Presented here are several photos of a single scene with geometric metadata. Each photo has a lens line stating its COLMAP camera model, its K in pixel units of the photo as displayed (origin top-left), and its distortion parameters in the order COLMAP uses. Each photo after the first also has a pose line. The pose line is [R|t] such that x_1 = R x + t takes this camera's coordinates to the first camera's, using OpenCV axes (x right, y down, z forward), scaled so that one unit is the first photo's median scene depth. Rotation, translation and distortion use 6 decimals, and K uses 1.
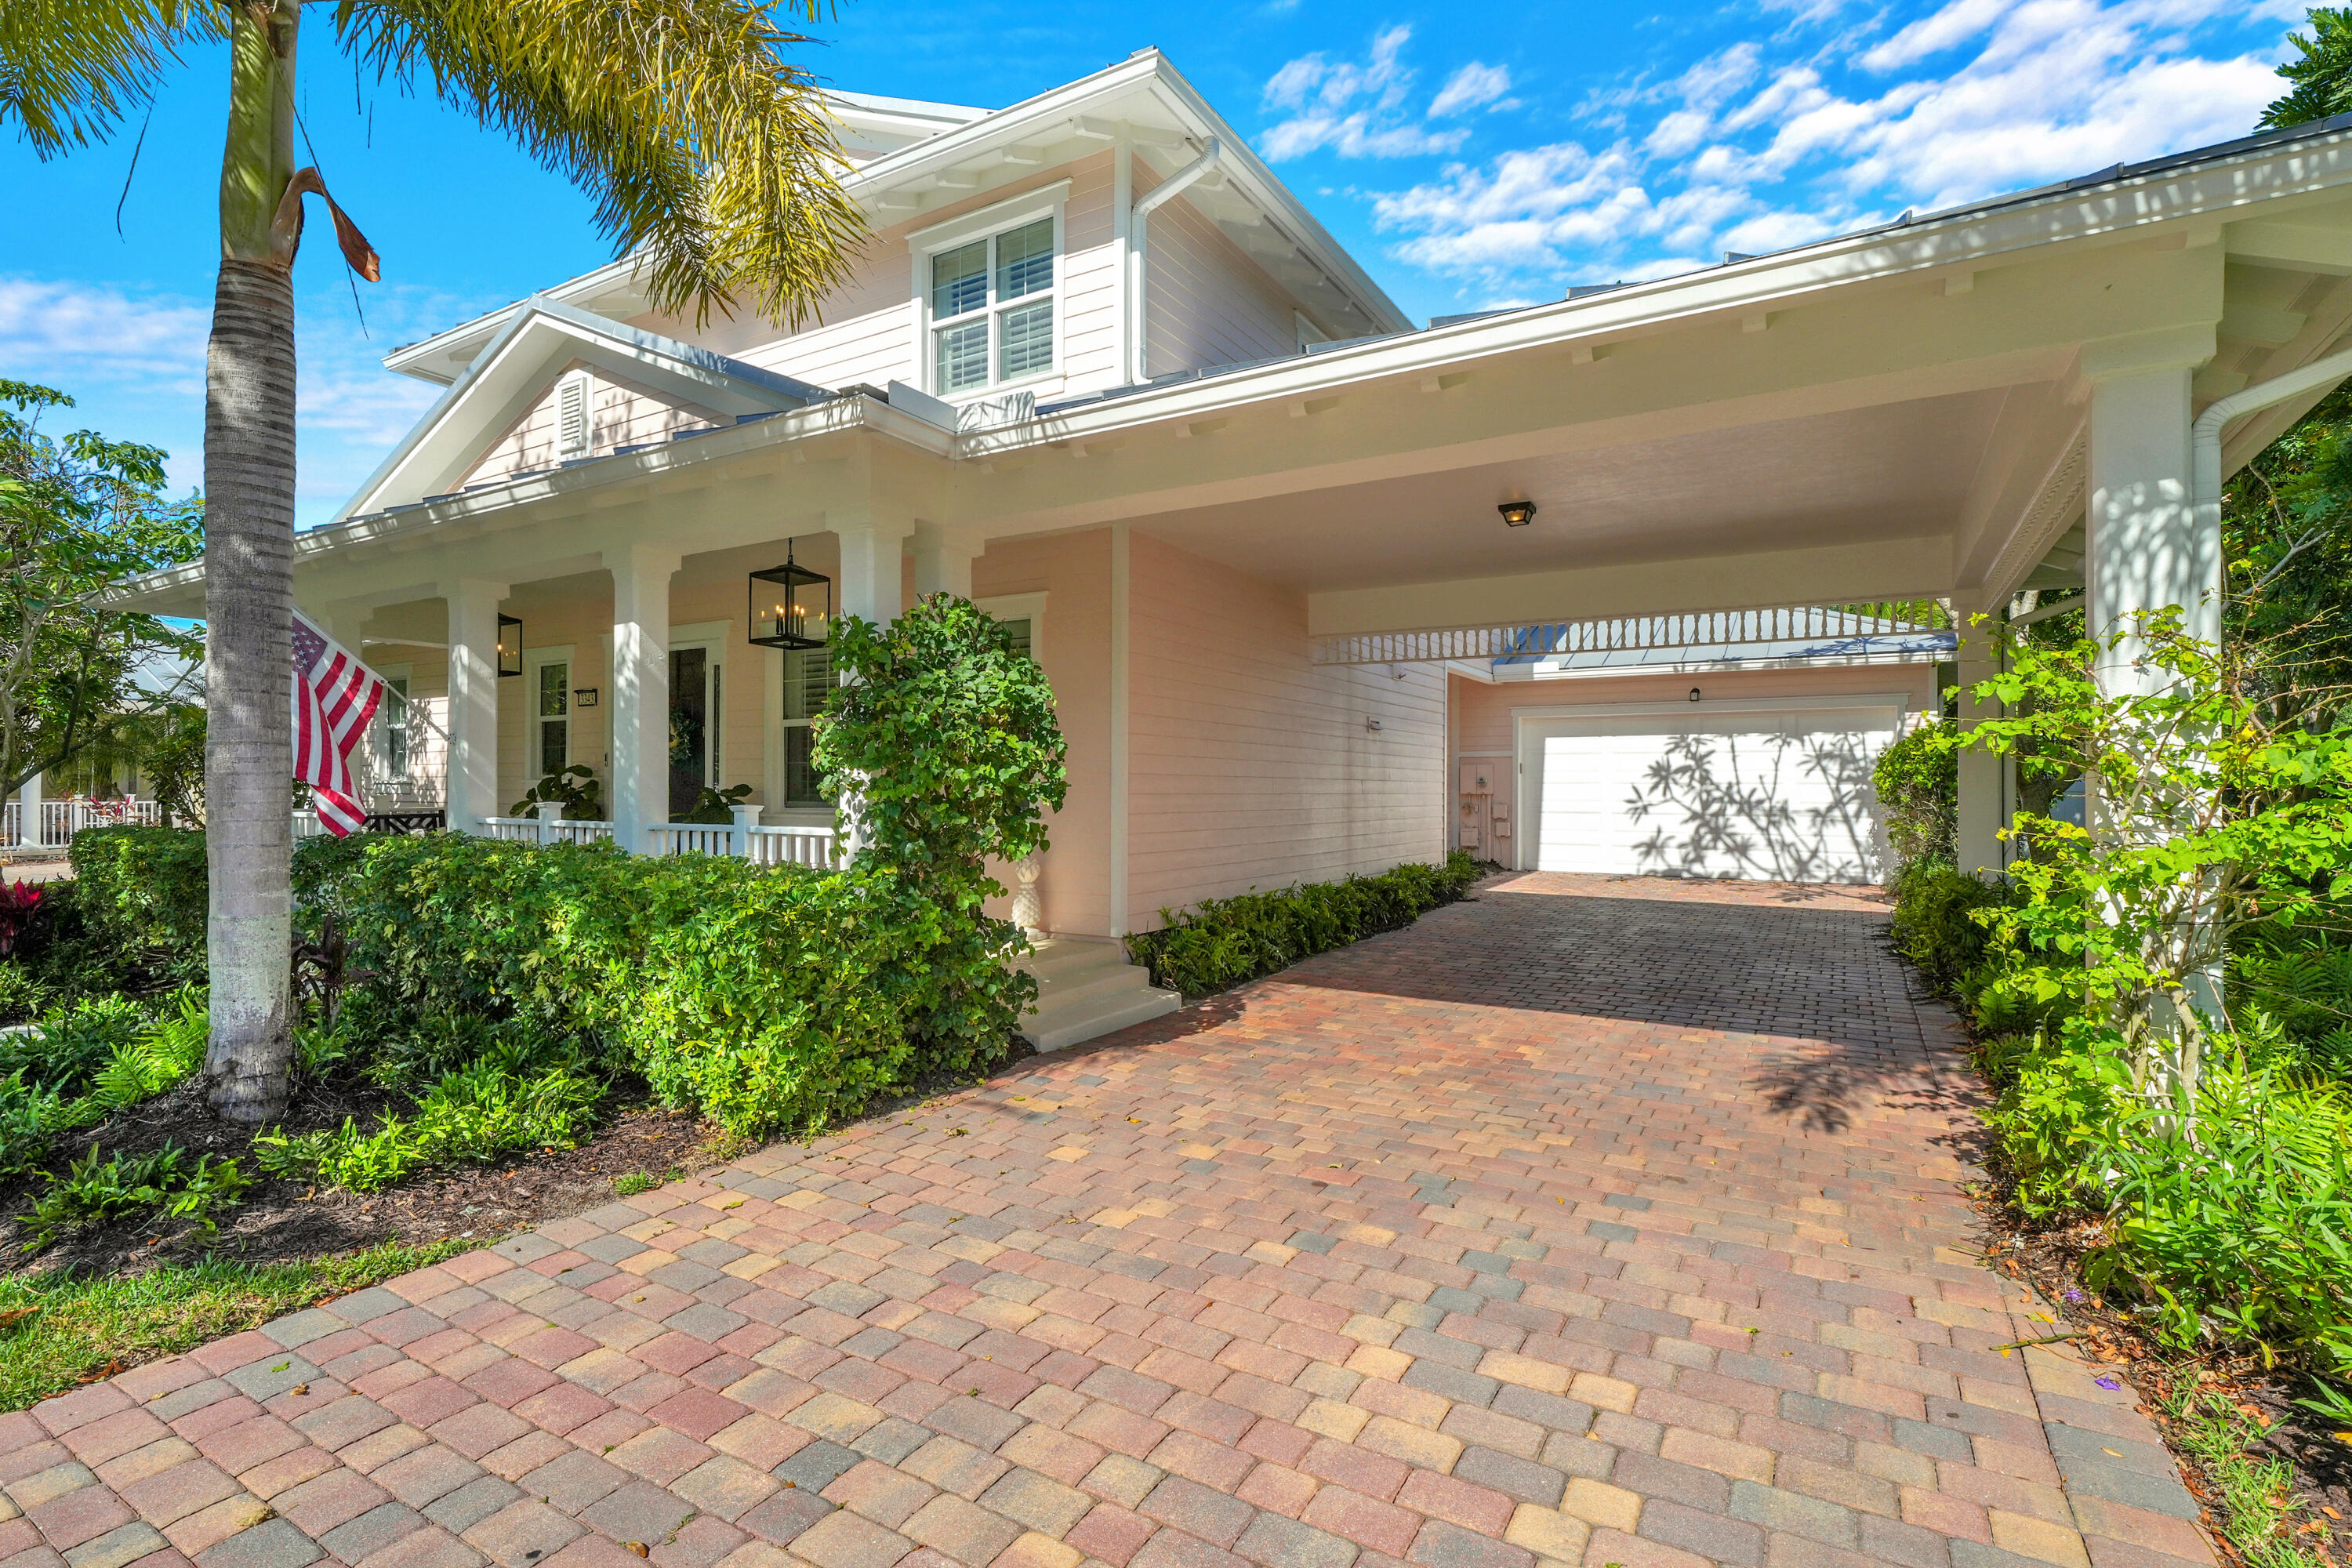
lens RADIAL K [[1086.2, 0, 1176.0], [0, 1086.2, 784.0], [0, 0, 1]] dist [0.002863, -0.000022]
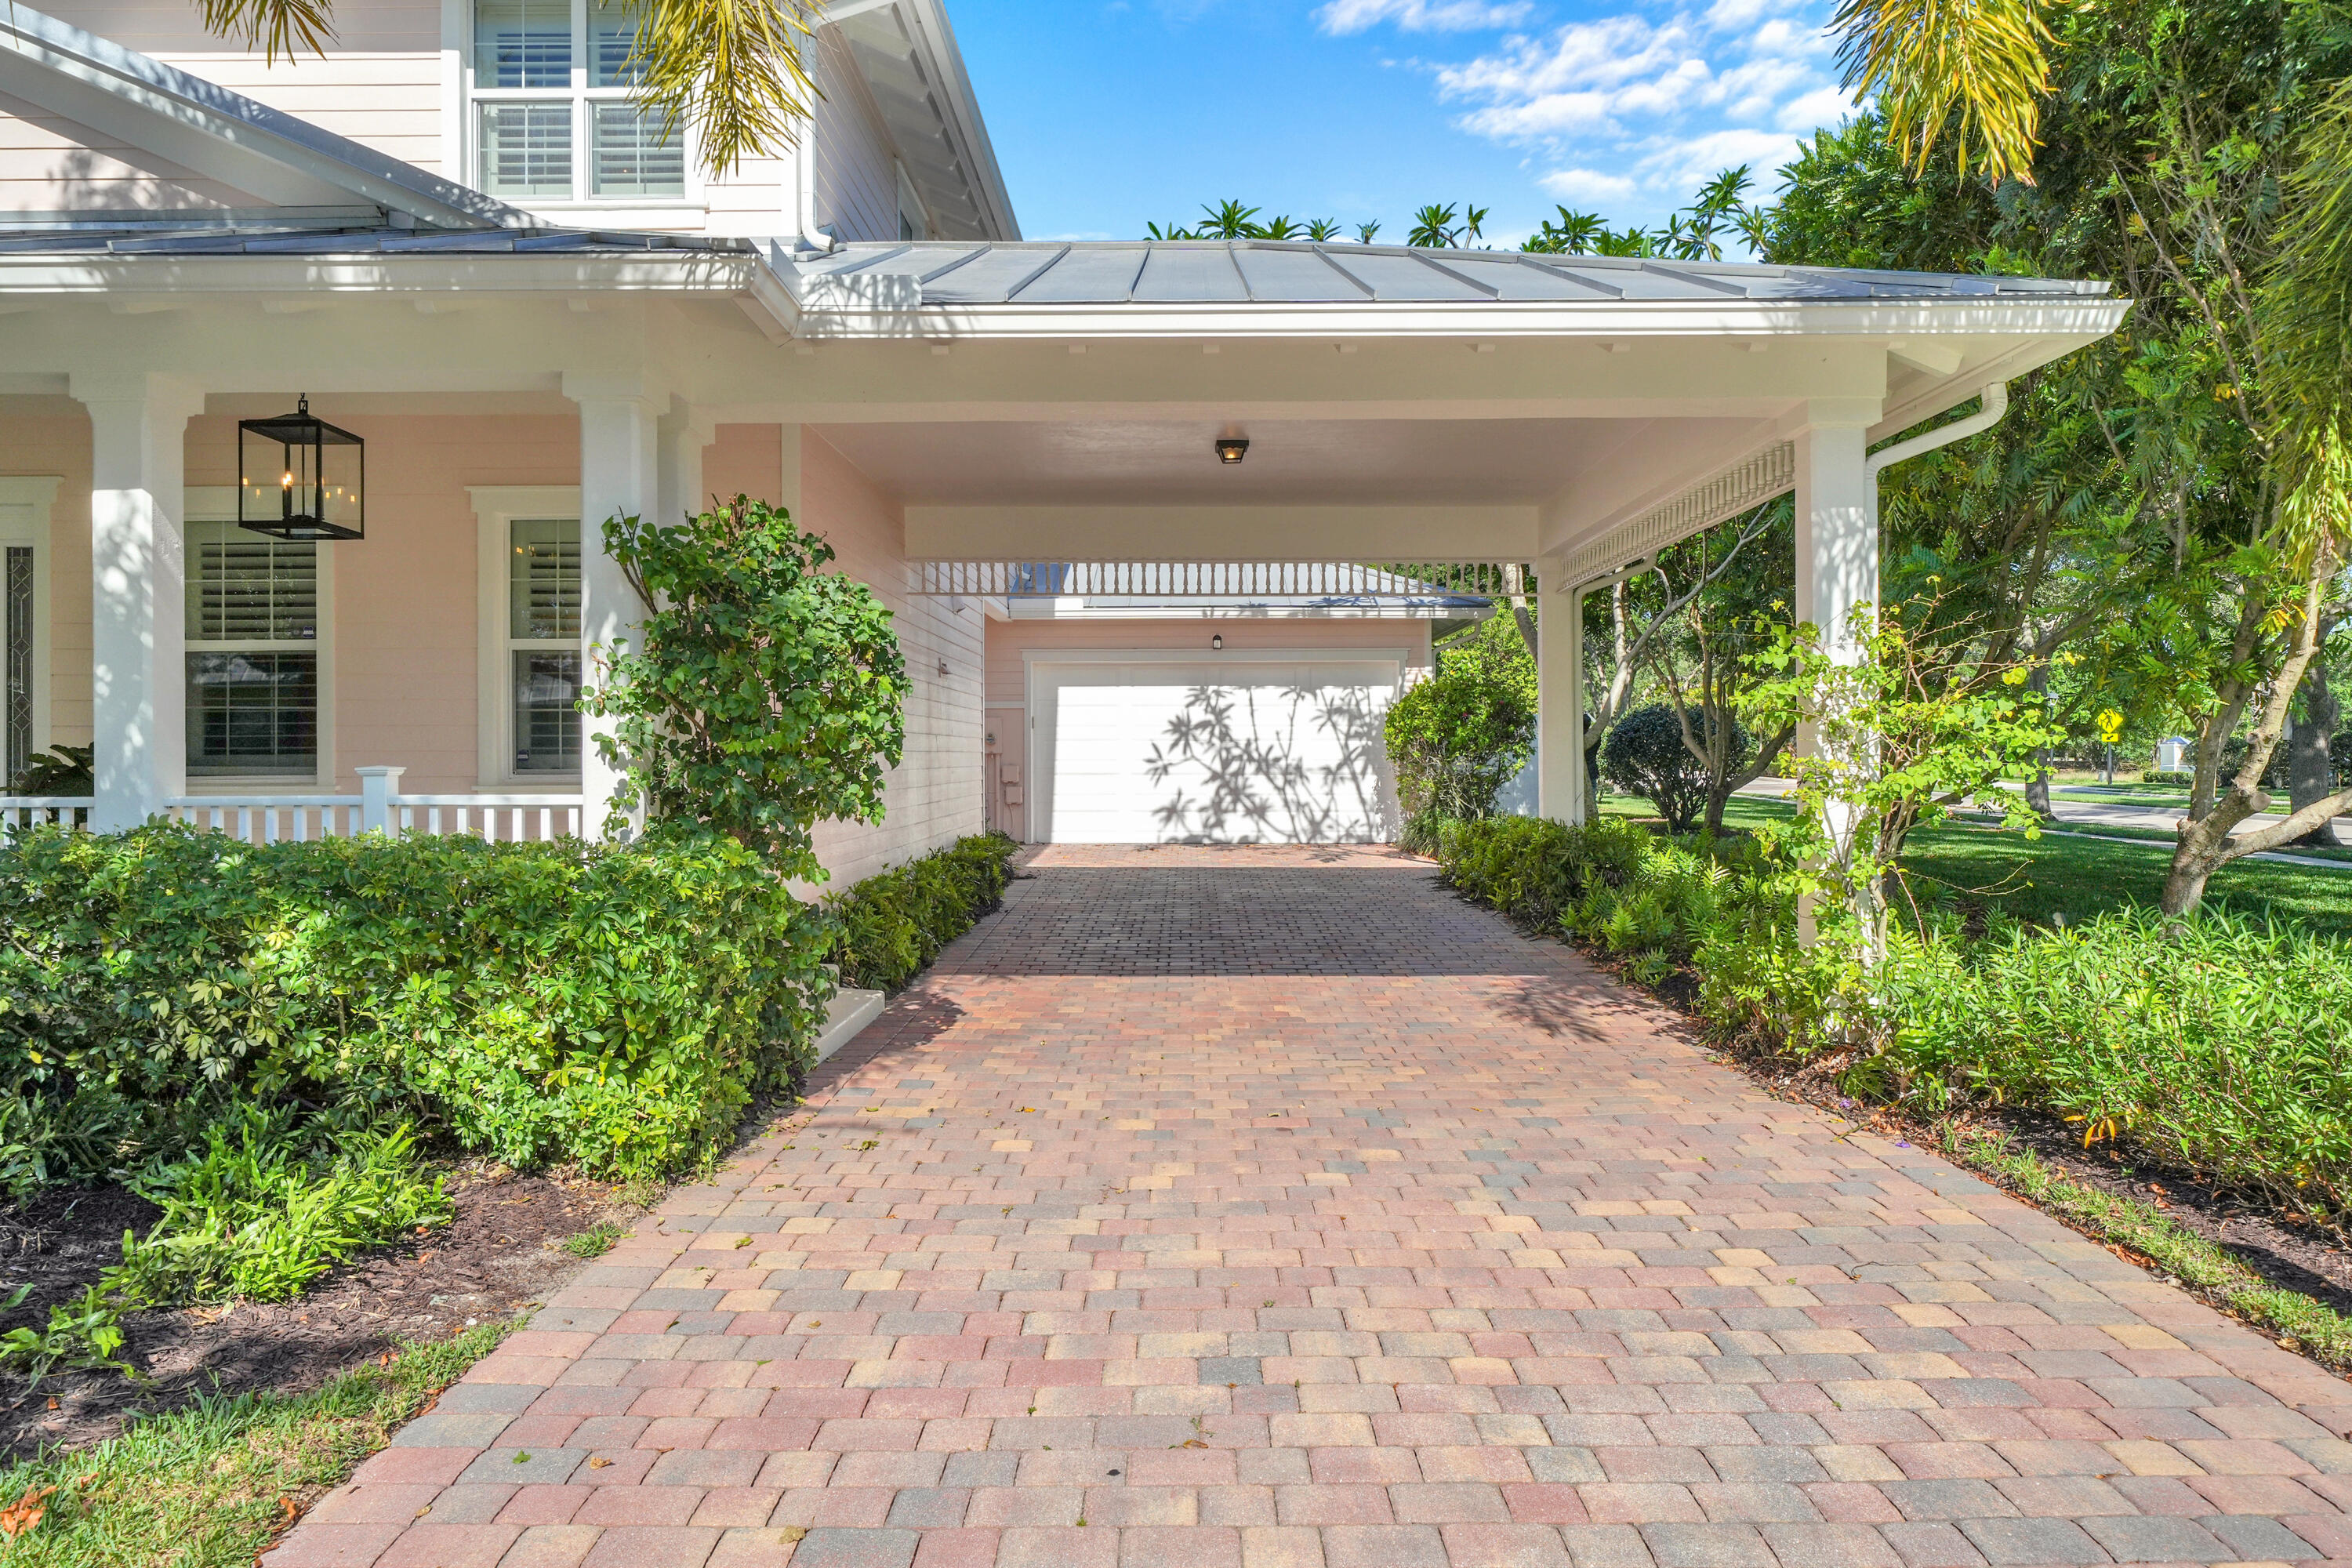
lens RADIAL K [[1459.1, 0, 1182.1], [0, 1459.1, 747.3], [0, 0, 1]] dist [-0.000359, 0.000162]
pose [[0.857105, -0.005131, 0.515116, -0.183860], [0.004960, 0.999986, 0.001707, 0.003366], [-0.515117, 0.001092, 0.857119, -0.031360]]
